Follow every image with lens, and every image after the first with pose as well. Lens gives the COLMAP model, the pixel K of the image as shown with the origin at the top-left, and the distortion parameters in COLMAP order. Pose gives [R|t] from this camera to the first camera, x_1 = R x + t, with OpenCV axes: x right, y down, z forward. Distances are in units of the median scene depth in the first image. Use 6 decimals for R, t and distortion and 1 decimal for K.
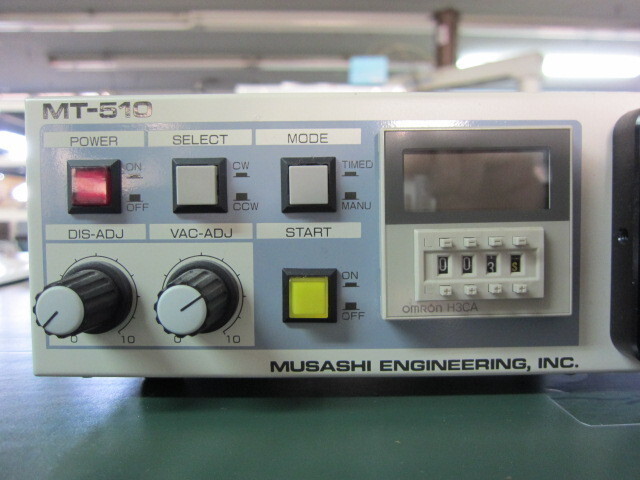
lens RADIAL K [[519.4, 0, 320.0], [0, 519.4, 240.0], [0, 0, 1]] dist [-0.051620, 0.007864]
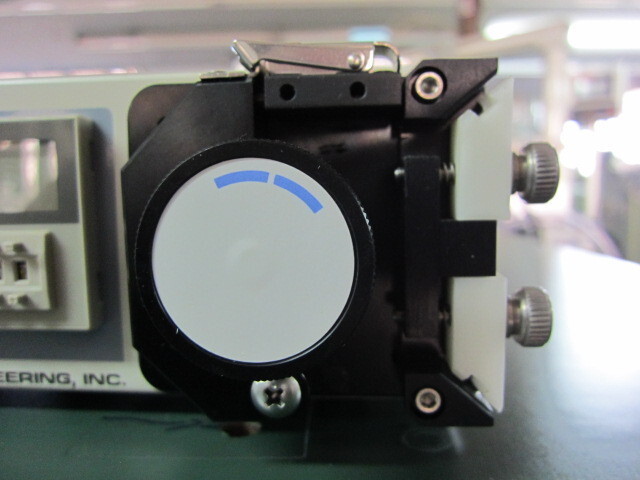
lens RADIAL K [[519.4, 0, 320.0], [0, 519.4, 240.0], [0, 0, 1]] dist [-0.051620, 0.007864]
pose [[0.997931, 0.005433, -0.064069, 0.911406], [-0.002464, 0.998923, 0.046331, -0.050287], [0.064252, -0.046078, 0.996869, 0.133194]]
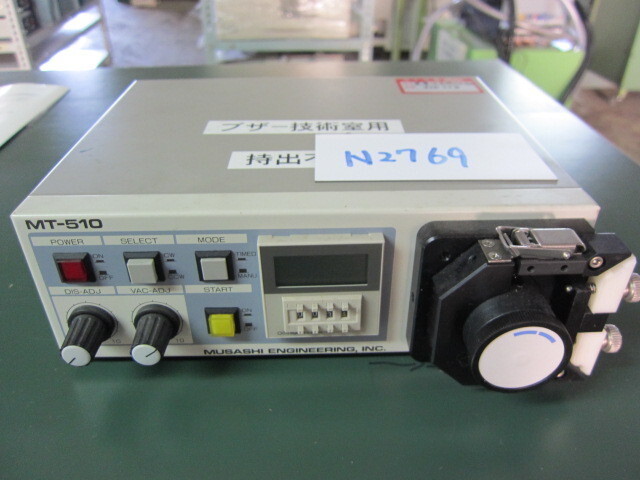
lens RADIAL K [[519.4, 0, 320.0], [0, 519.4, 240.0], [0, 0, 1]] dist [-0.051620, 0.007864]
pose [[0.999381, -0.015693, 0.031478, 0.240270], [-0.002210, 0.865158, 0.501494, -0.938450], [-0.035103, -0.501253, 0.864588, -0.298593]]
